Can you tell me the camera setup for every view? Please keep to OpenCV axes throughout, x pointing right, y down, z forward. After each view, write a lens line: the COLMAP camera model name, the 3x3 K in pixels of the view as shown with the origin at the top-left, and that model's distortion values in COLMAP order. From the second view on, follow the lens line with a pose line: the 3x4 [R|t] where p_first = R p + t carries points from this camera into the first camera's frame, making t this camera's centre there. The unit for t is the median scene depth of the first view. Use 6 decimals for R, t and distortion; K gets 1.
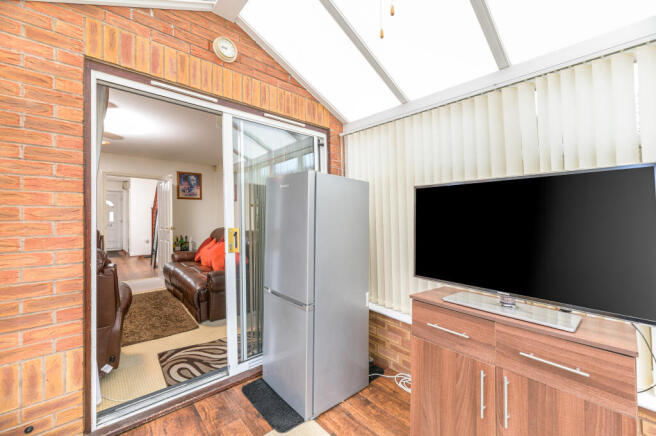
lens RADIAL K [[264.5, 0, 331.7], [0, 264.5, 217.4], [0, 0, 1]] dist [-0.008995, -0.000029]
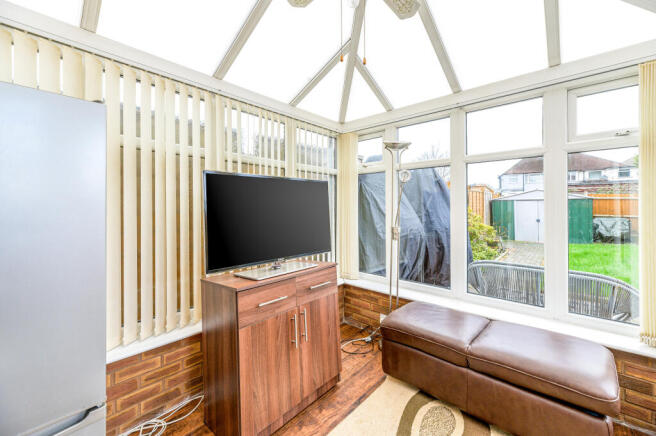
lens RADIAL K [[264.5, 0, 336.2], [0, 264.5, 200.8], [0, 0, 1]] dist [-0.008995, -0.000029]
pose [[-0.123244, 0.009144, 0.992334, -0.777609], [0.007310, 0.999939, -0.008307, -0.009041], [-0.992349, 0.006230, -0.123303, 0.866250]]
